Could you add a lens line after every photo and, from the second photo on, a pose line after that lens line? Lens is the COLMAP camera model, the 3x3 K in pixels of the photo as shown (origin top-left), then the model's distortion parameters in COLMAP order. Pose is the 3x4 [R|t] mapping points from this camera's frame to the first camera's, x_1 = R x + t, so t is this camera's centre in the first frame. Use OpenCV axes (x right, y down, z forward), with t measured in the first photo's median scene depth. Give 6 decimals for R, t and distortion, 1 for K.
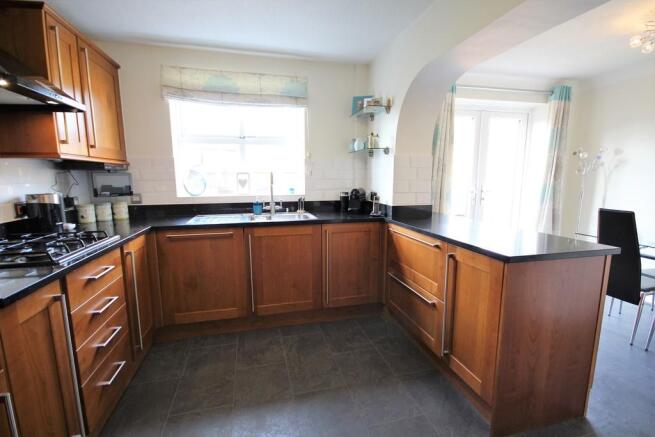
lens RADIAL K [[295.3, 0, 327.5], [0, 295.3, 218.5], [0, 0, 1]] dist [-0.002282, -0.000550]
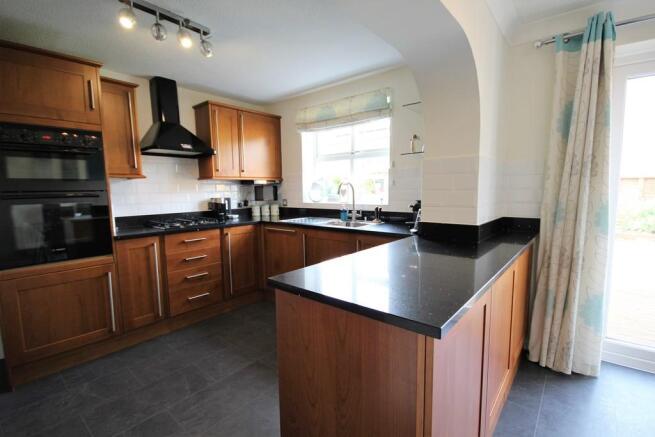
lens RADIAL K [[295.3, 0, 327.5], [0, 295.3, 218.5], [0, 0, 1]] dist [-0.002282, -0.000550]
pose [[0.599642, 0.075581, -0.796691, 0.619843], [-0.098257, 0.994951, 0.020434, -0.037076], [0.794213, 0.066027, 0.604041, 0.258567]]
